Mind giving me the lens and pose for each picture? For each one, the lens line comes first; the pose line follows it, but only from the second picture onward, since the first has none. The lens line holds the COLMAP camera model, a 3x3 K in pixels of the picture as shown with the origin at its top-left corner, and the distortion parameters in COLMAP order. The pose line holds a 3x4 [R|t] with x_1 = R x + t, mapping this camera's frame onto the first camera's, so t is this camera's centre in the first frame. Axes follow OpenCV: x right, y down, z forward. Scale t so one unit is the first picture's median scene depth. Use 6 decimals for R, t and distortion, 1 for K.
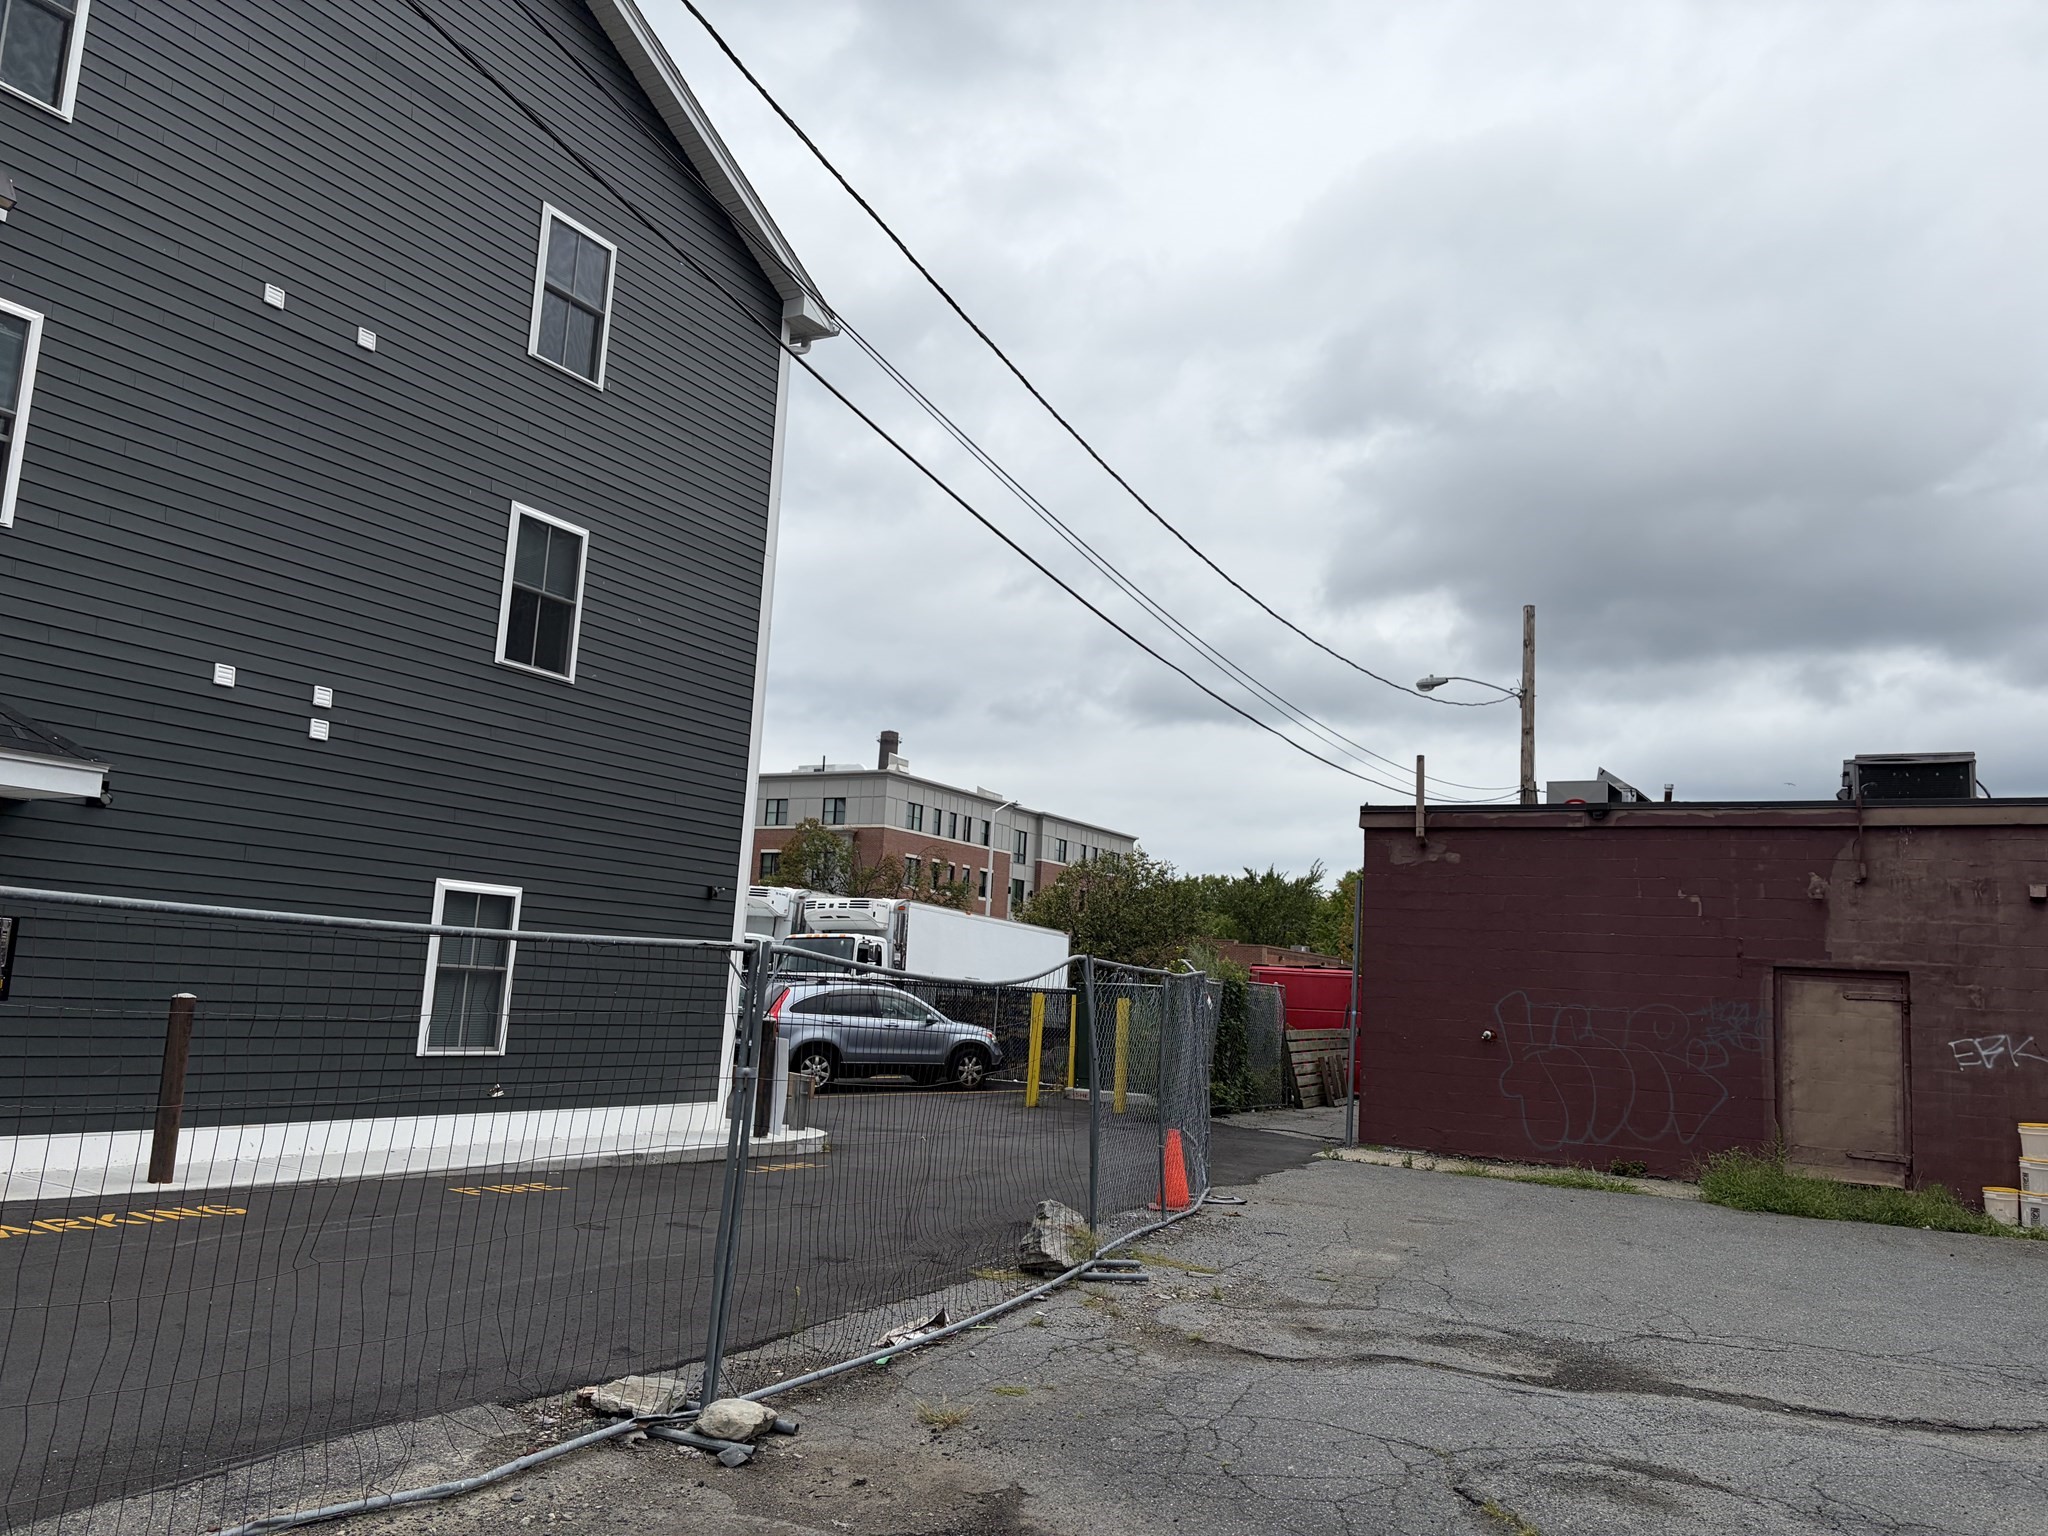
lens RADIAL K [[1551.5, 0, 1031.5], [0, 1551.5, 764.2], [0, 0, 1]] dist [0.090265, -0.111162]
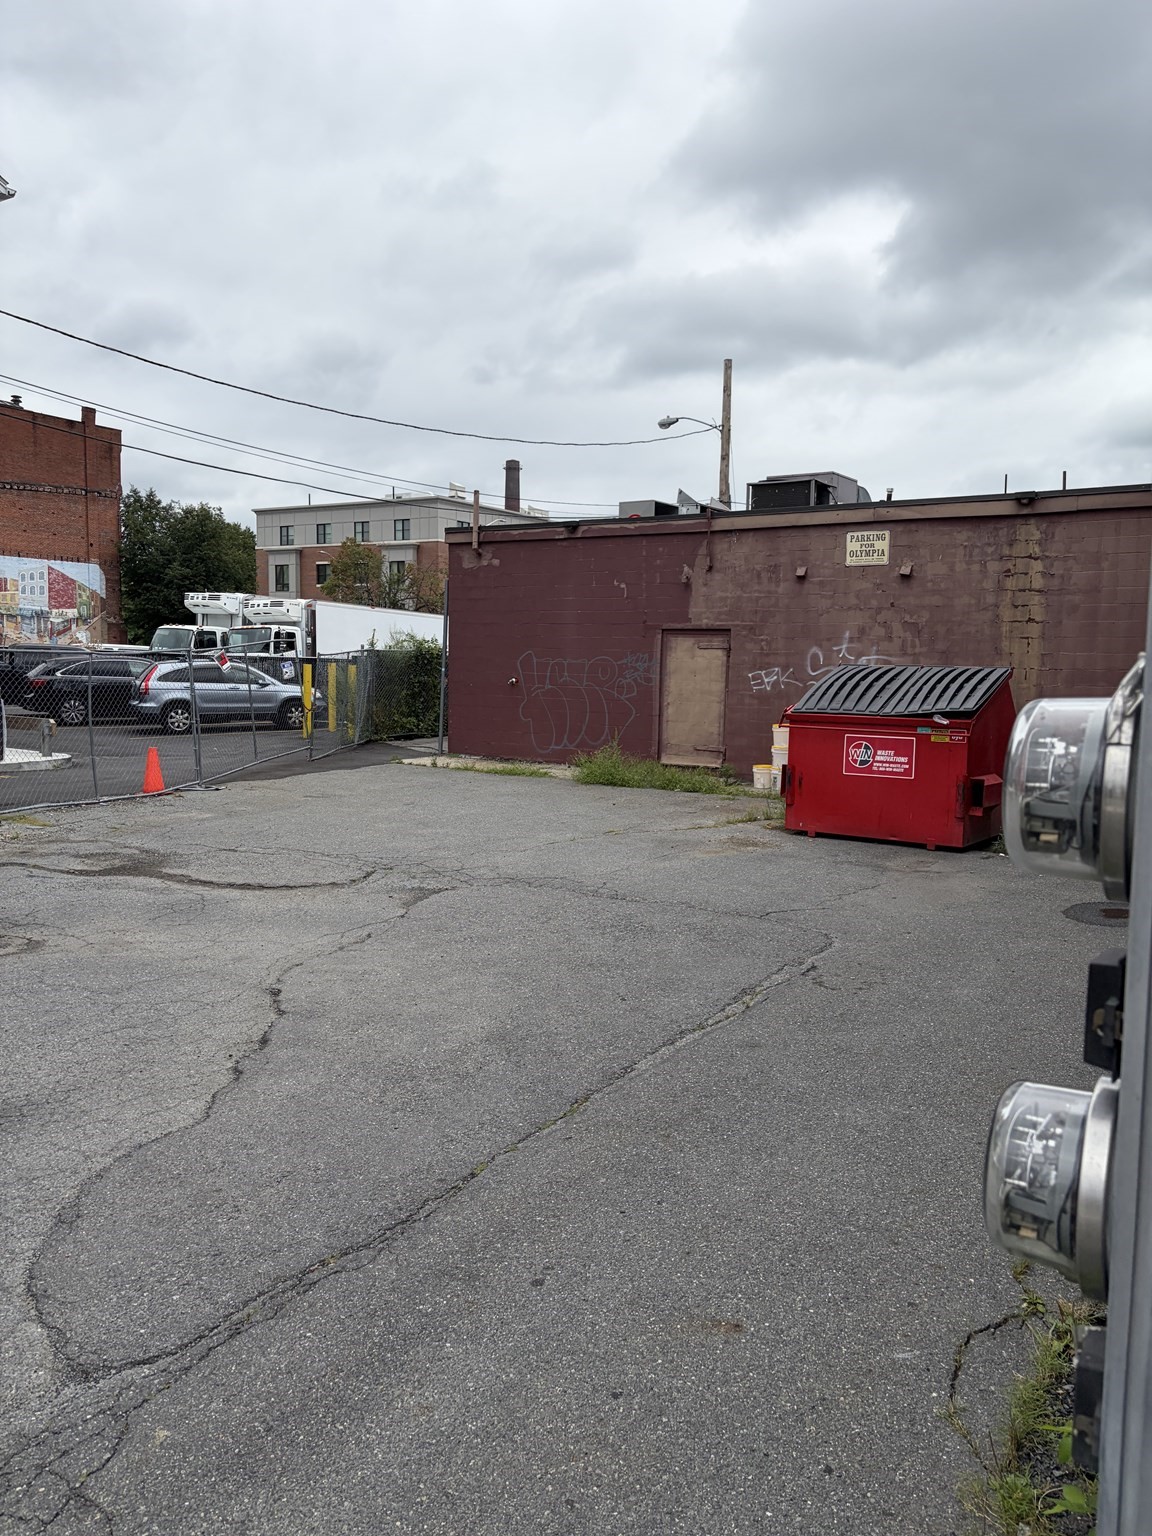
lens RADIAL K [[1163.7, 0, 557.0], [0, 1163.7, 771.1], [0, 0, 1]] dist [0.090265, -0.111162]
pose [[0.998011, -0.030265, -0.055300, 0.403037], [0.042573, 0.970536, 0.237166, -0.007557], [0.046493, -0.239049, 0.969894, -0.111727]]
